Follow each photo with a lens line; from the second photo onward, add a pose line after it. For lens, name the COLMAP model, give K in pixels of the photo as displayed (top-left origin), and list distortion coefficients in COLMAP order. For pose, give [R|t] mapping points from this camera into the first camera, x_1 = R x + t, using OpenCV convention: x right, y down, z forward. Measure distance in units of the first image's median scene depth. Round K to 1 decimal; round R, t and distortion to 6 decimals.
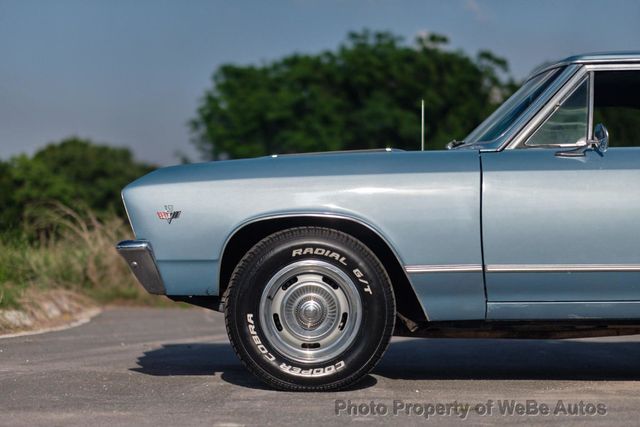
lens RADIAL K [[1557.7, 0, 323.2], [0, 1557.7, 214.3], [0, 0, 1]] dist [0.097617, -0.541256]
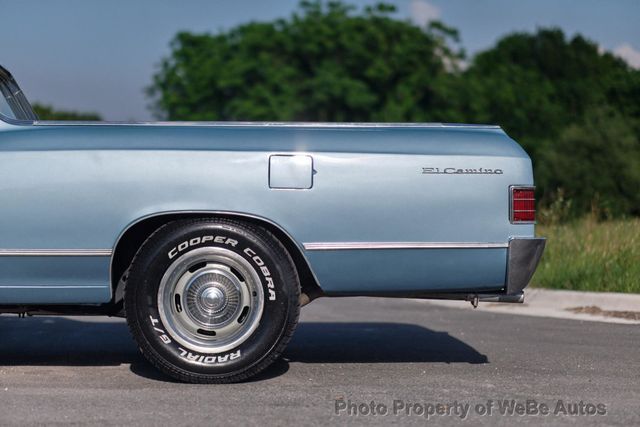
lens RADIAL K [[1560.6, 0, 336.8], [0, 1560.6, 213.8], [0, 0, 1]] dist [-0.035725, -0.380239]
pose [[0.999934, 0.008495, 0.007743, 0.173697], [-0.008648, 0.999763, 0.020002, -0.004101], [-0.007571, -0.020068, 0.999770, 0.008623]]
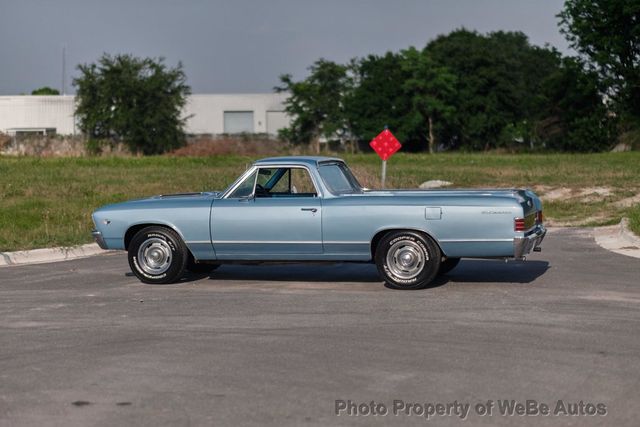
lens RADIAL K [[1557.7, 0, 323.2], [0, 1557.7, 214.3], [0, 0, 1]] dist [0.097617, -0.541256]
pose [[0.960496, 0.008288, -0.278171, 0.353075], [0.015192, 0.996505, 0.082146, -0.079465], [0.277880, -0.083126, 0.957012, -0.533267]]
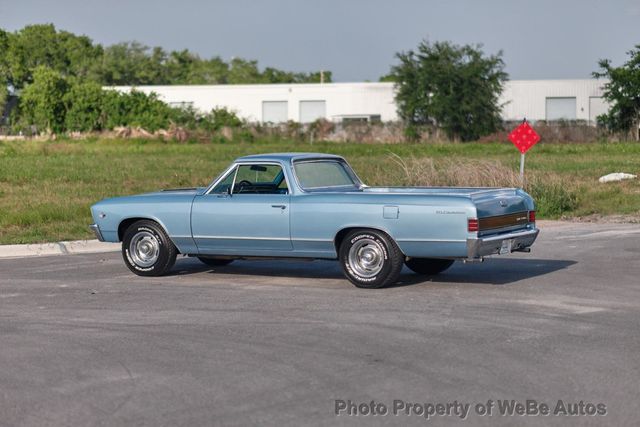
lens RADIAL K [[1557.7, 0, 323.2], [0, 1557.7, 214.3], [0, 0, 1]] dist [0.097617, -0.541256]
pose [[0.870294, 0.024741, -0.491910, 0.566024], [0.021112, 0.995946, 0.087445, -0.082735], [0.492079, -0.086488, 0.866244, -0.448419]]
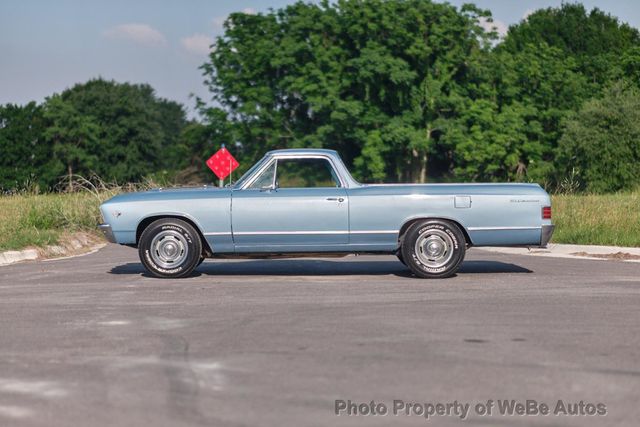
lens RADIAL K [[1557.7, 0, 323.2], [0, 1557.7, 214.3], [0, 0, 1]] dist [0.097617, -0.541256]
pose [[0.999842, -0.002023, -0.017664, 0.102091], [0.002857, 0.998876, 0.047315, -0.041948], [0.017548, -0.047358, 0.998724, -0.567148]]
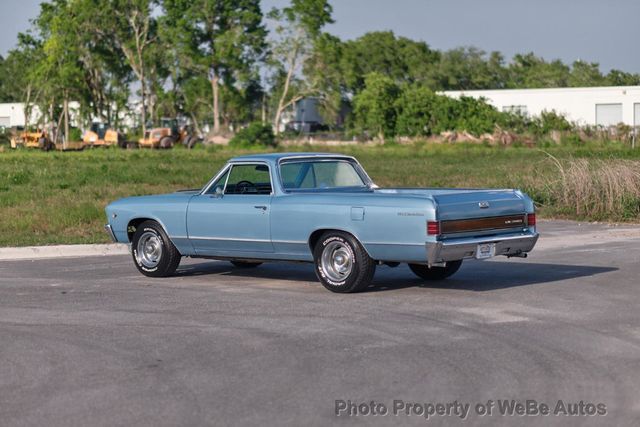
lens RADIAL K [[1557.7, 0, 323.2], [0, 1557.7, 214.3], [0, 0, 1]] dist [0.097617, -0.541256]
pose [[0.730324, 0.027956, -0.682529, 0.728333], [0.034421, 0.996387, 0.077642, -0.071912], [0.682233, -0.080198, 0.726723, -0.292790]]
